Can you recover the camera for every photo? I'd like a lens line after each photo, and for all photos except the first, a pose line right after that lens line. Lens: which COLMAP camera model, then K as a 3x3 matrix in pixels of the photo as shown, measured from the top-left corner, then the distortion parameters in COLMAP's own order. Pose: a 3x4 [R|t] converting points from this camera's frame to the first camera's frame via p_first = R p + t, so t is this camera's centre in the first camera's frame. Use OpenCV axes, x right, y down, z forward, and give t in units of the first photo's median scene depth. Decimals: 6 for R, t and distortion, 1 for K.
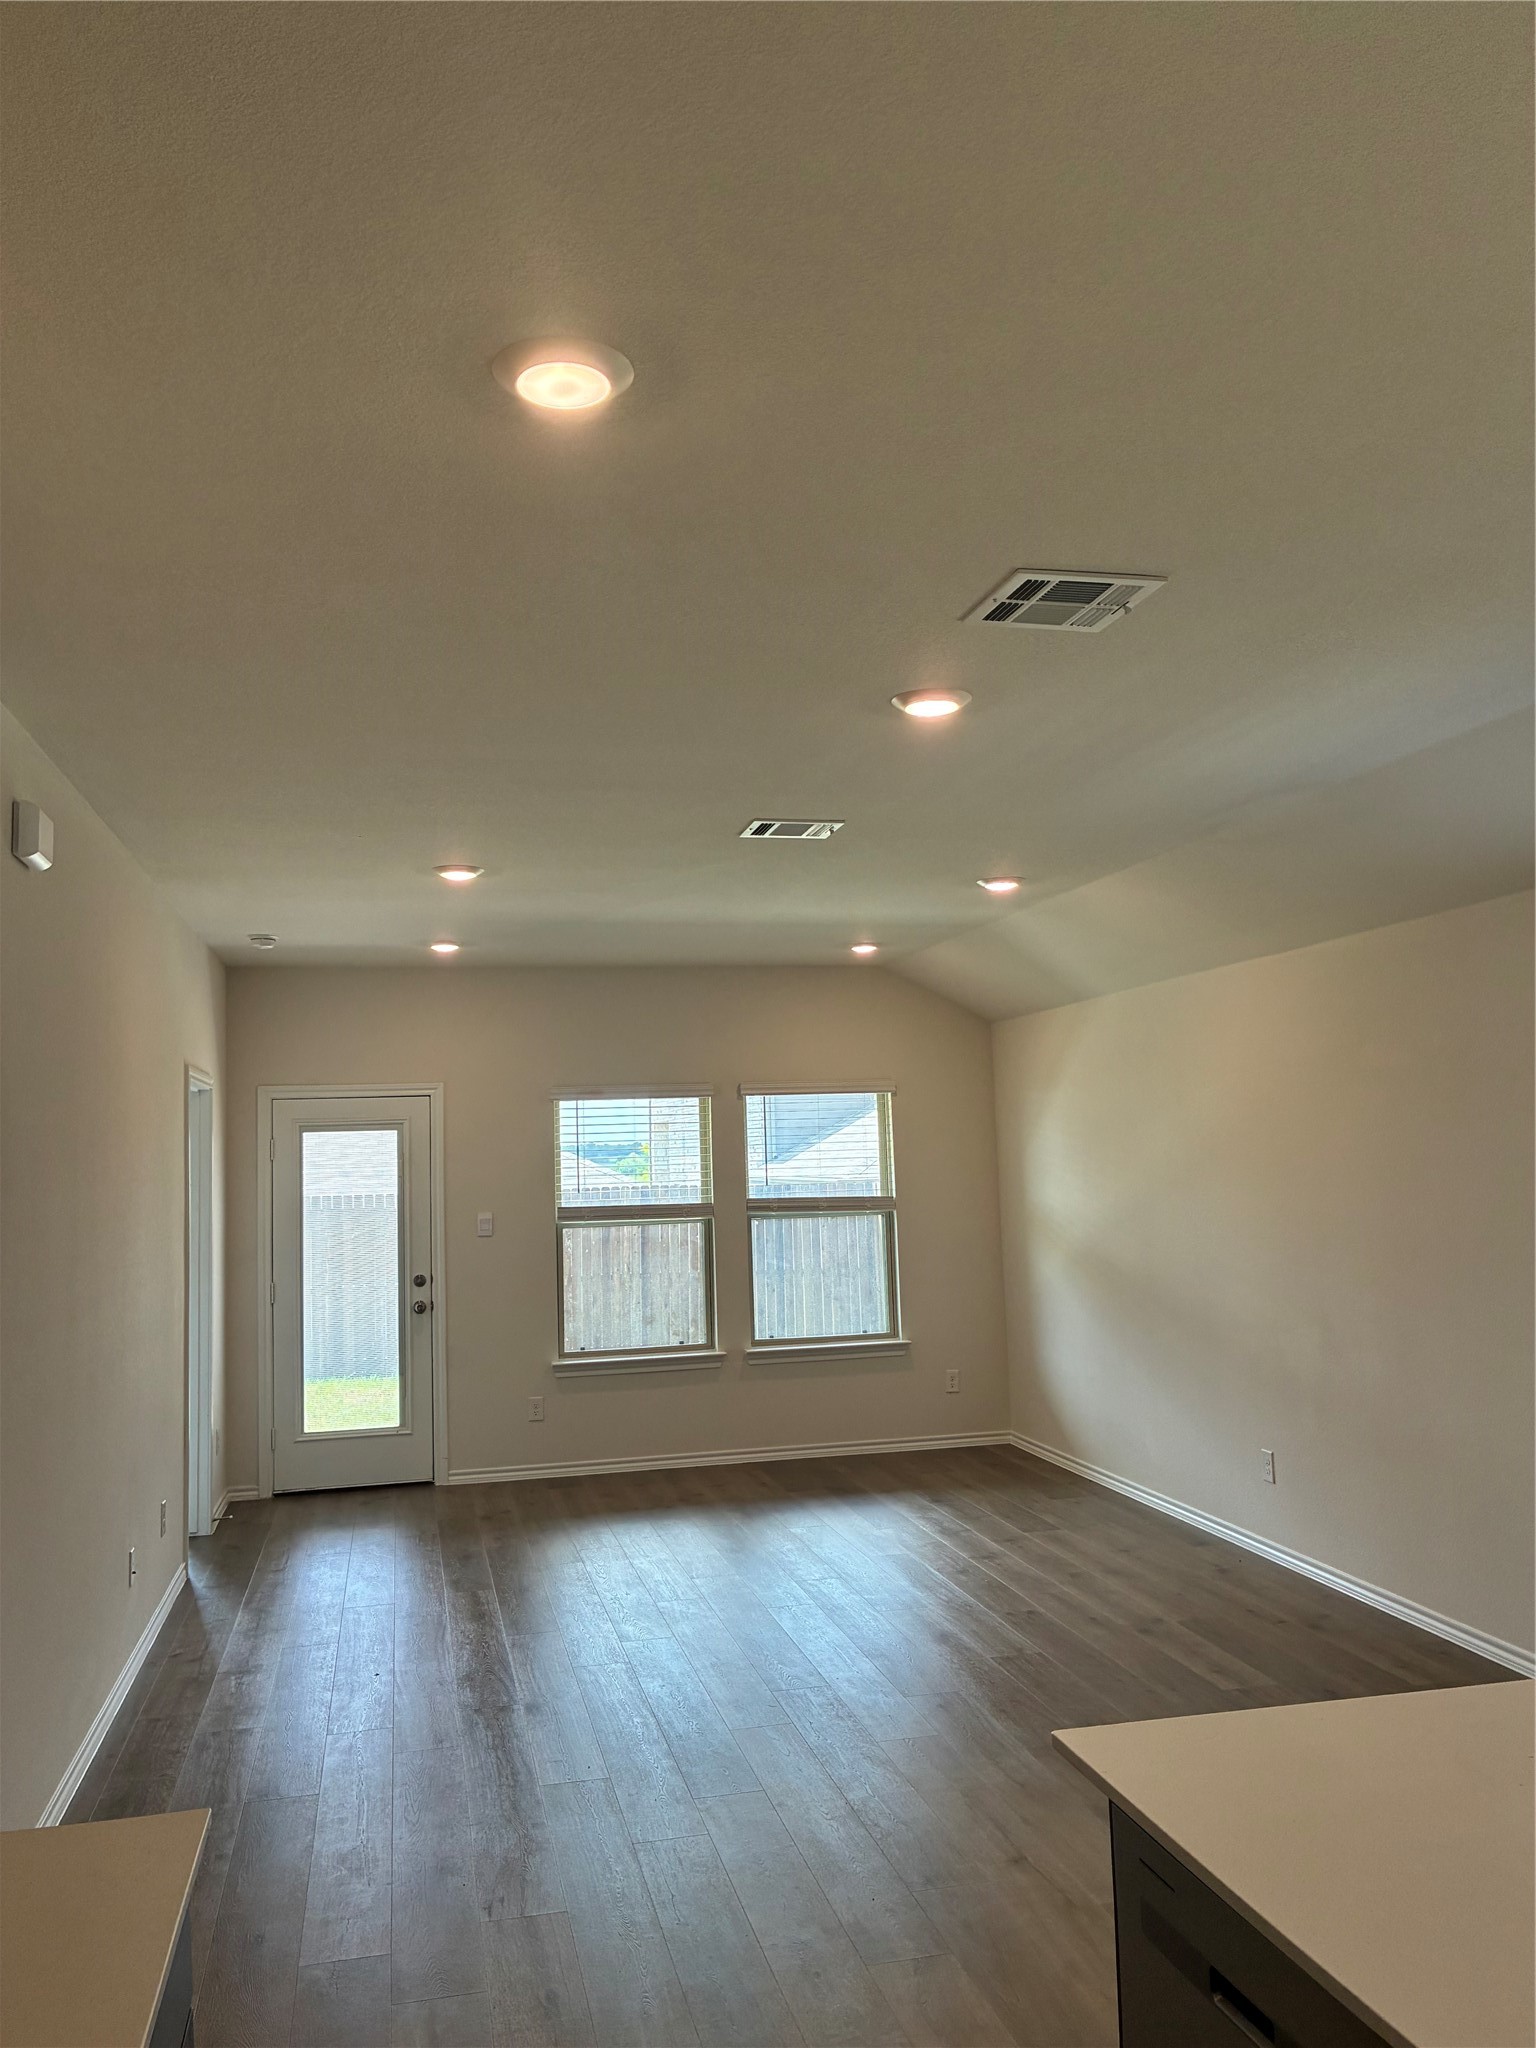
lens RADIAL K [[1584.4, 0, 777.3], [0, 1584.4, 1019.9], [0, 0, 1]] dist [0.045031, -0.001476]
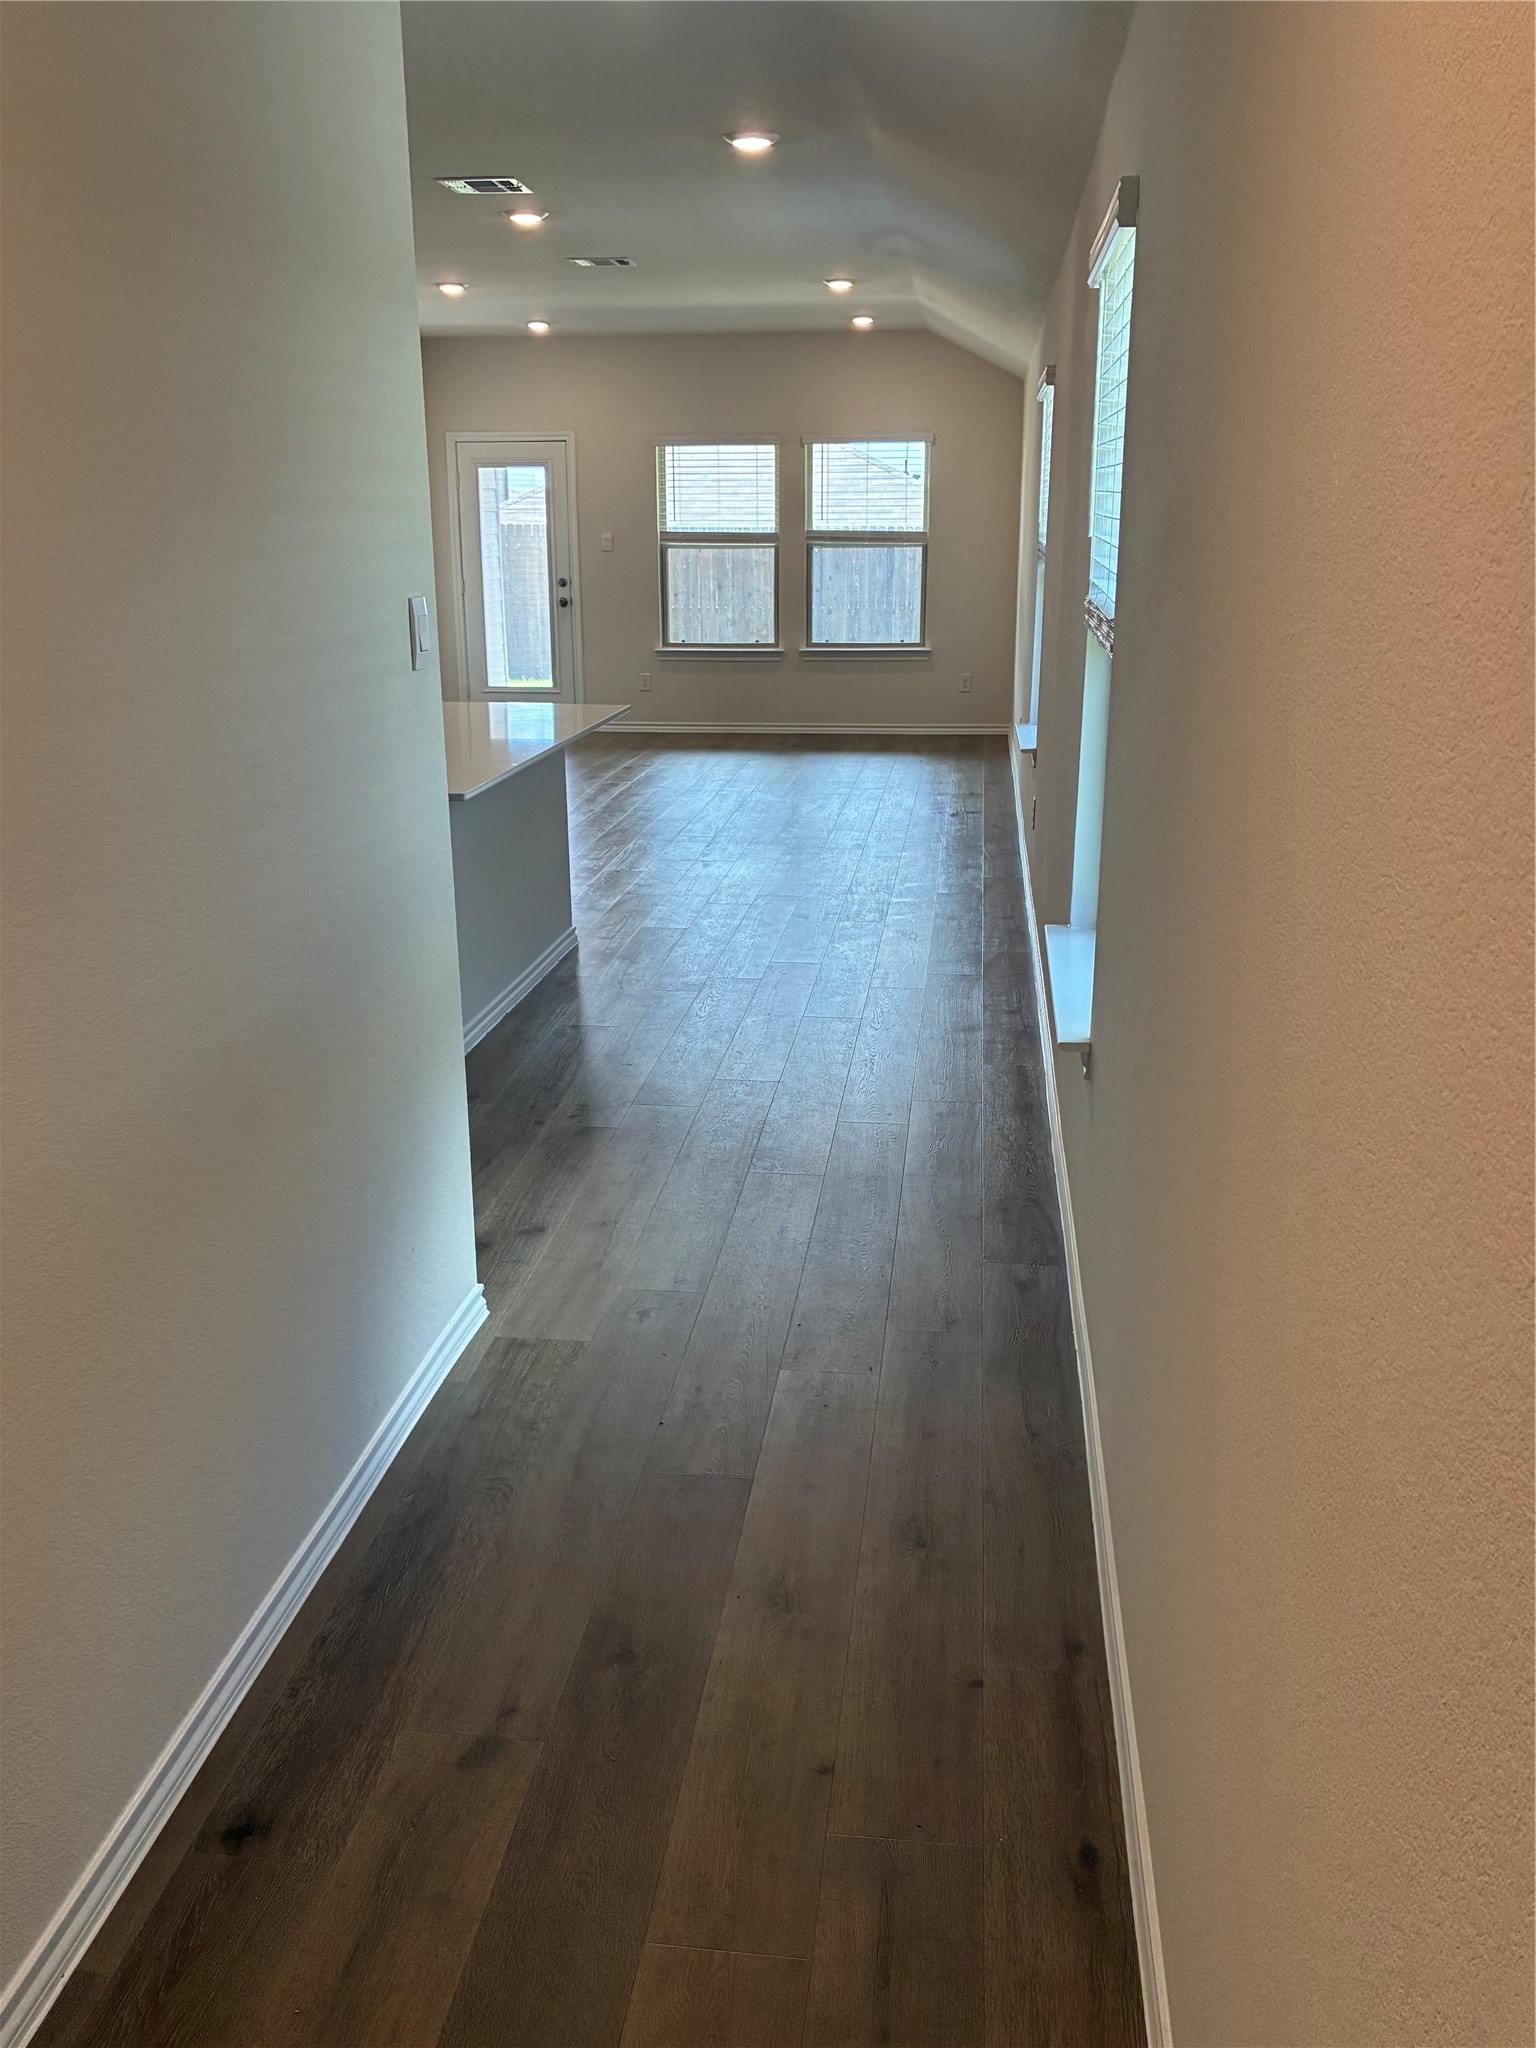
lens RADIAL K [[1719.4, 0, 768.0], [0, 1719.4, 1024.0], [0, 0, 1]] dist [0.110803, -0.304563]
pose [[0.937743, 0.122871, -0.324871, 0.465230], [0.006228, 0.929238, 0.369429, -0.033553], [0.347274, -0.348452, 0.870621, -0.372075]]
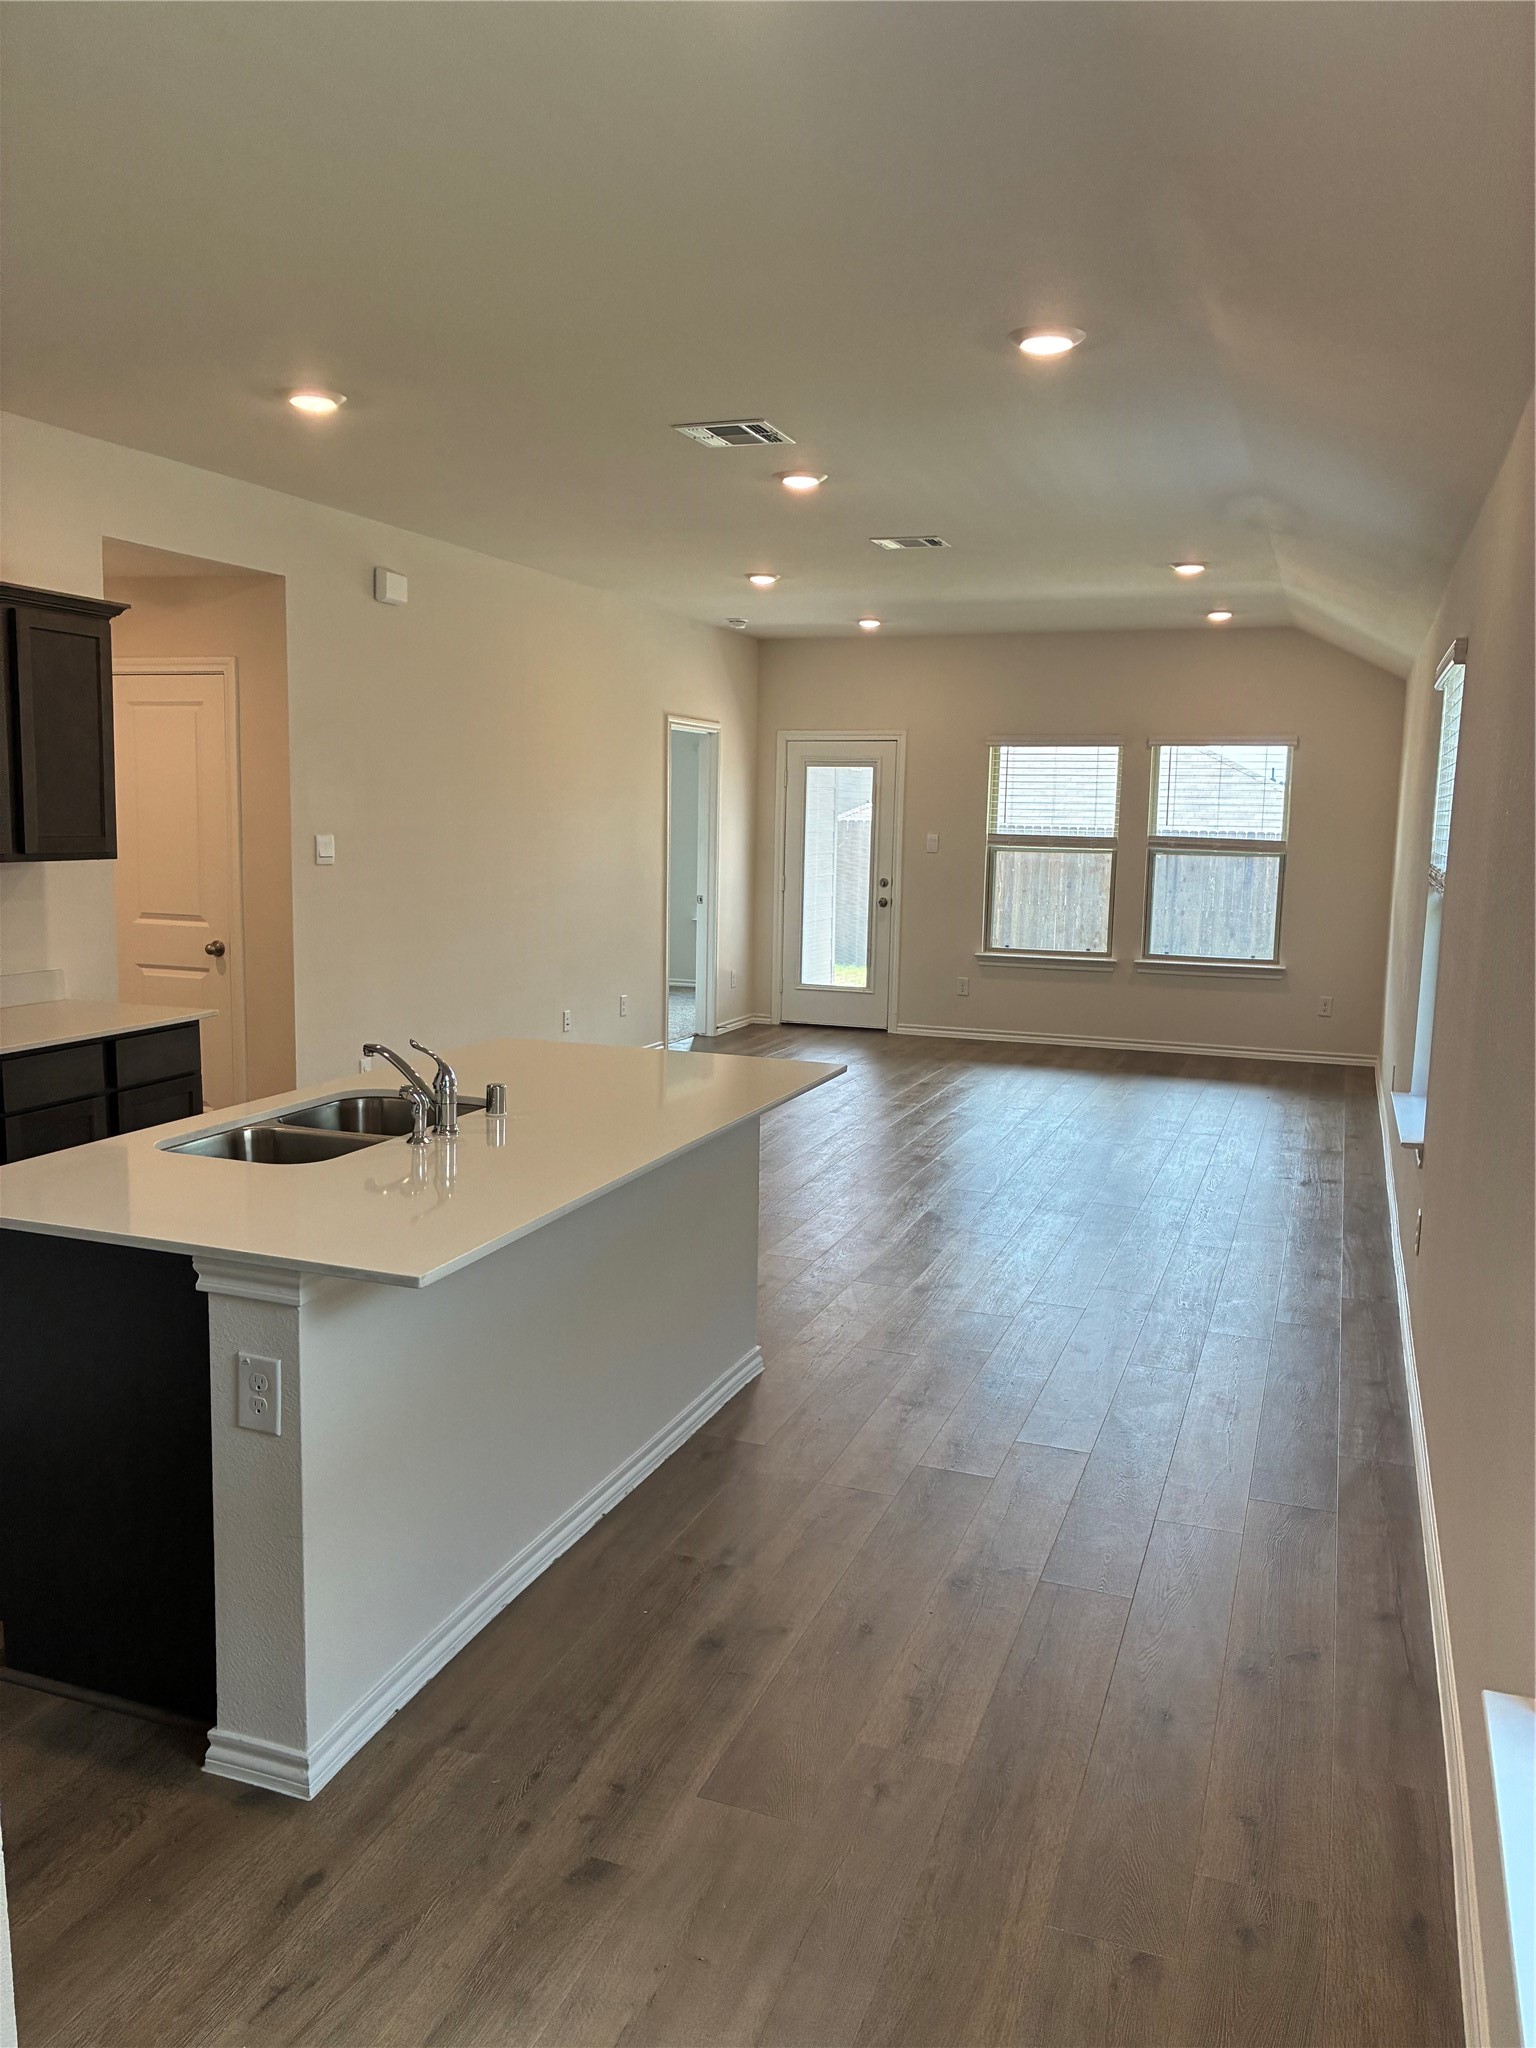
lens RADIAL K [[1584.4, 0, 777.3], [0, 1584.4, 1019.9], [0, 0, 1]] dist [0.045031, -0.001476]
pose [[0.836352, 0.118194, -0.535299, 0.407357], [0.003699, 0.975241, 0.221113, -0.015610], [0.548180, -0.186908, 0.815208, -0.139165]]
